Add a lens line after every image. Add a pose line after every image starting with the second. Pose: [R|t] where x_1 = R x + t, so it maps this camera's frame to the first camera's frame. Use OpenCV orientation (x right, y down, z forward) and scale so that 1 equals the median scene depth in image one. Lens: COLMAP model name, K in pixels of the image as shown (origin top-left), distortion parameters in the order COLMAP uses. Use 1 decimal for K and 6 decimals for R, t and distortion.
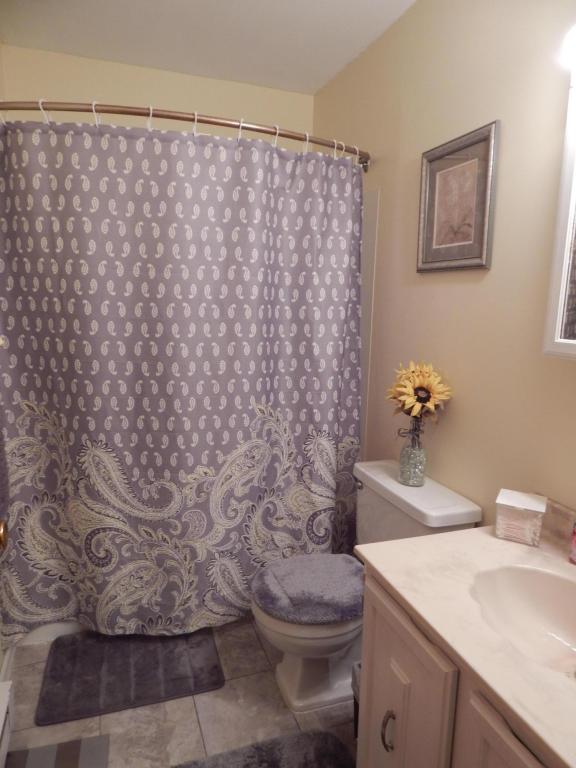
lens RADIAL K [[513.8, 0, 287.9], [0, 513.8, 383.5], [0, 0, 1]] dist [0.010368, -0.005440]
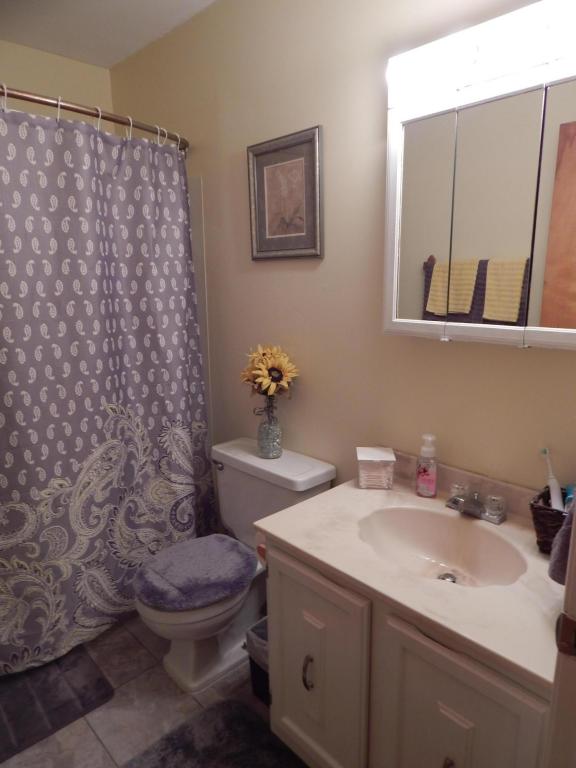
lens RADIAL K [[513.8, 0, 285.5], [0, 513.8, 383.8], [0, 0, 1]] dist [0.010368, -0.005440]
pose [[0.910185, -0.123427, 0.395385, -0.143049], [0.104025, 0.992092, 0.070232, -0.031443], [-0.400927, -0.022794, 0.915826, -0.007794]]
